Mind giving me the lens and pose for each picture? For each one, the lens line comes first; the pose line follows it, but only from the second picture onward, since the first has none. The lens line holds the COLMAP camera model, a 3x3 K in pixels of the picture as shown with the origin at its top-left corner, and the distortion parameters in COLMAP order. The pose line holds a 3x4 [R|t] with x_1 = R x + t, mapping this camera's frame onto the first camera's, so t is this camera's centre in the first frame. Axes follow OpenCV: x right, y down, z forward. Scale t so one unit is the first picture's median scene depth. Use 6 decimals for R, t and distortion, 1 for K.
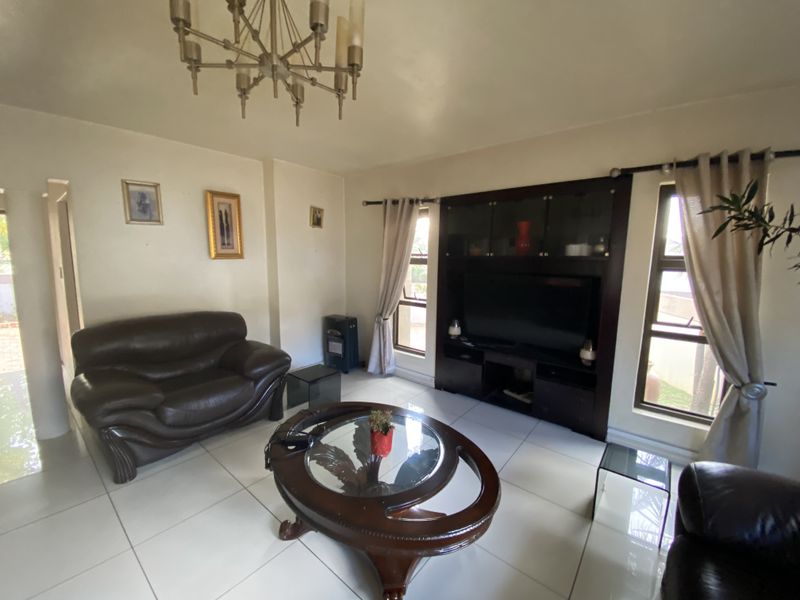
lens RADIAL K [[322.7, 0, 400.0], [0, 322.7, 300.0], [0, 0, 1]] dist [0.016461, -0.015971]
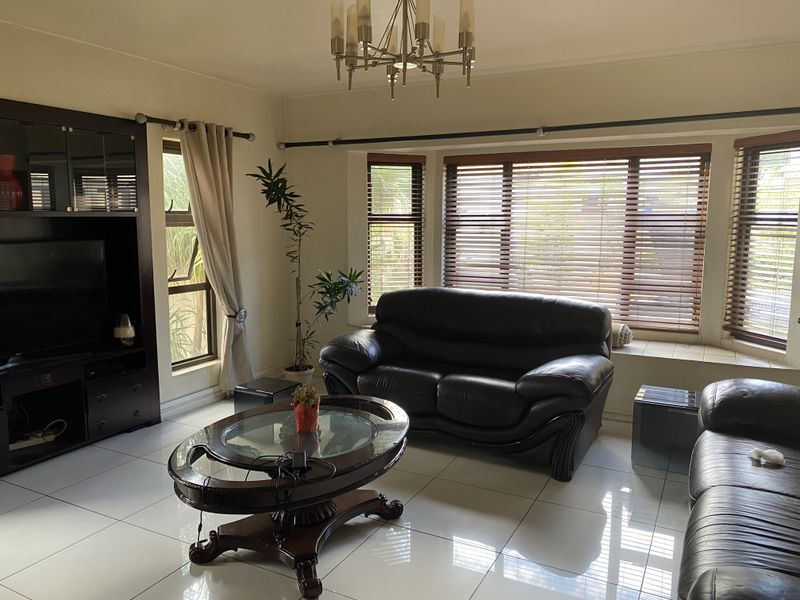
lens RADIAL K [[614.4, 0, 403.8], [0, 614.4, 292.0], [0, 0, 1]] dist [-0.007998, -0.000691]
pose [[-0.195260, -0.134025, 0.971551, -1.110313], [0.129162, 0.978476, 0.160938, -0.095028], [-0.972209, 0.156912, -0.173746, 0.619341]]
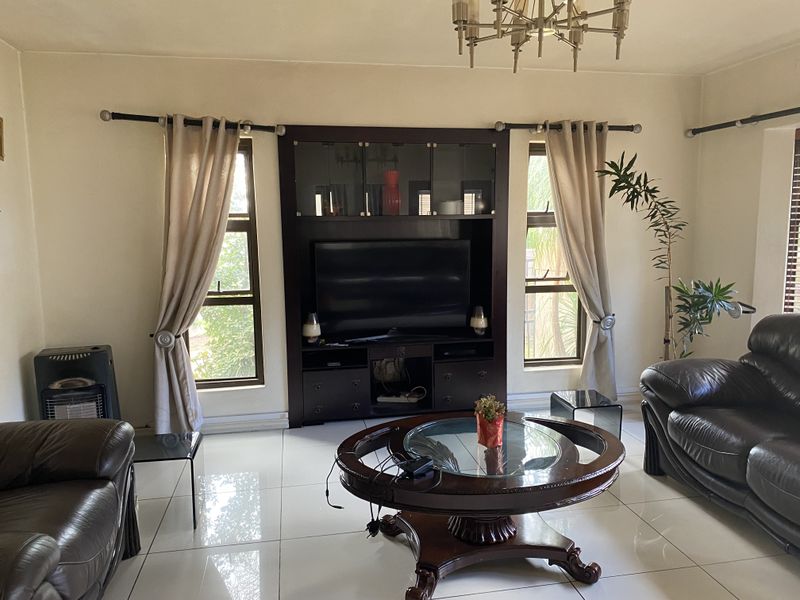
lens RADIAL K [[608.3, 0, 400.0], [0, 608.3, 300.0], [0, 0, 1]] dist [0.128149, -0.162344]
pose [[0.642443, -0.119931, 0.756891, -0.904750], [0.122700, 0.991034, 0.052884, -0.014155], [-0.756447, 0.058895, 0.651398, 0.061176]]
